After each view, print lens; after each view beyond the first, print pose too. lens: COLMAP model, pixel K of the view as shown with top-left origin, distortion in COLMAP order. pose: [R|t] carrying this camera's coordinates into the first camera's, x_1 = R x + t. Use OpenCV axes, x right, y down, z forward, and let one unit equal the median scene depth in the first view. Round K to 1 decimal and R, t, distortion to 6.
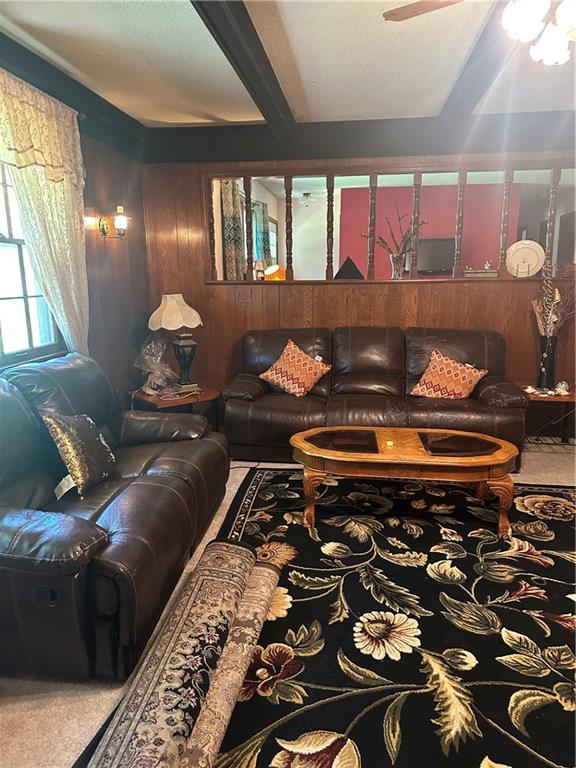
lens RADIAL K [[543.6, 0, 283.2], [0, 543.6, 384.7], [0, 0, 1]] dist [0.011463, -0.009200]
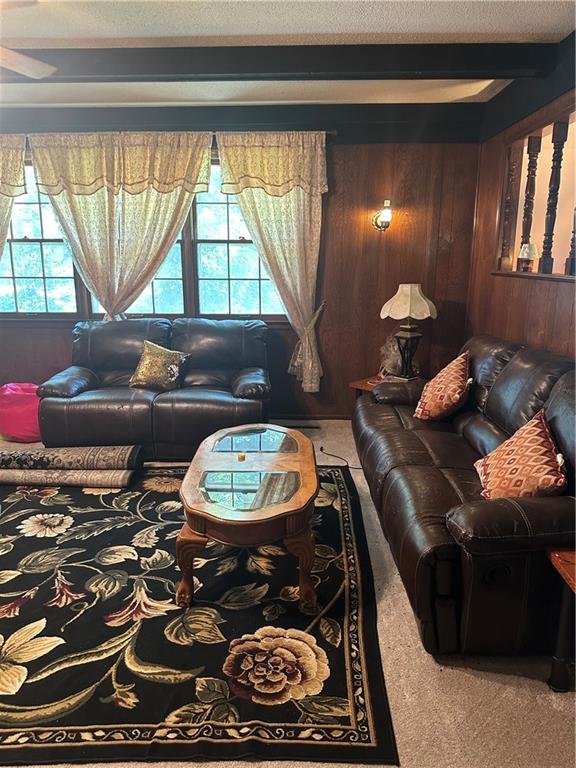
lens RADIAL K [[543.6, 0, 279.7], [0, 543.6, 383.3], [0, 0, 1]] dist [0.011463, -0.009200]
pose [[0.108756, 0.225317, -0.968196, 1.546709], [-0.201734, 0.958709, 0.200449, -0.292502], [0.973383, 0.173518, 0.149720, 1.336234]]
